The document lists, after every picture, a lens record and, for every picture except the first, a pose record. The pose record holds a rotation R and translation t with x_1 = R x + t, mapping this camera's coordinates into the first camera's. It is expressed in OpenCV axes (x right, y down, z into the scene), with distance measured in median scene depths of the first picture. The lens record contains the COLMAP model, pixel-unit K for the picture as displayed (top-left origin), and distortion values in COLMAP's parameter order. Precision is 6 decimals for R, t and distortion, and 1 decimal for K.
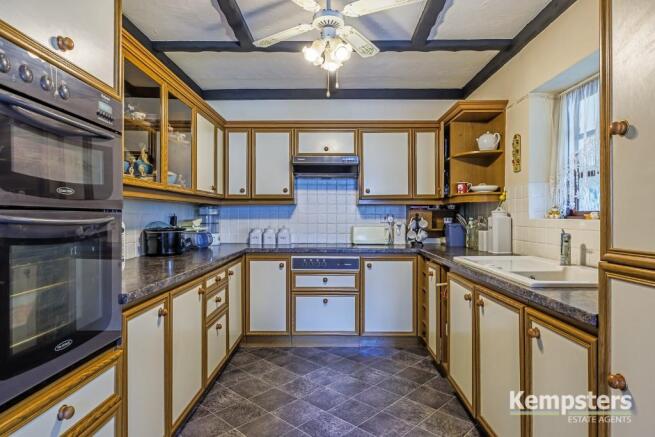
lens RADIAL K [[392.8, 0, 319.2], [0, 392.8, 218.6], [0, 0, 1]] dist [0.000269, 0.004449]
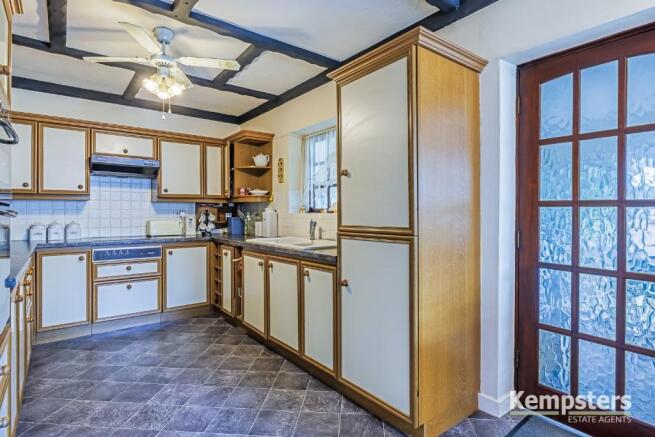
lens RADIAL K [[359.5, 0, 338.0], [0, 359.5, 212.8], [0, 0, 1]] dist [0.003443, -0.001852]
pose [[0.766301, -0.000868, 0.642482, -0.191267], [0.004302, 0.999984, -0.003781, 0.003808], [-0.642468, 0.005661, 0.766292, -0.180749]]
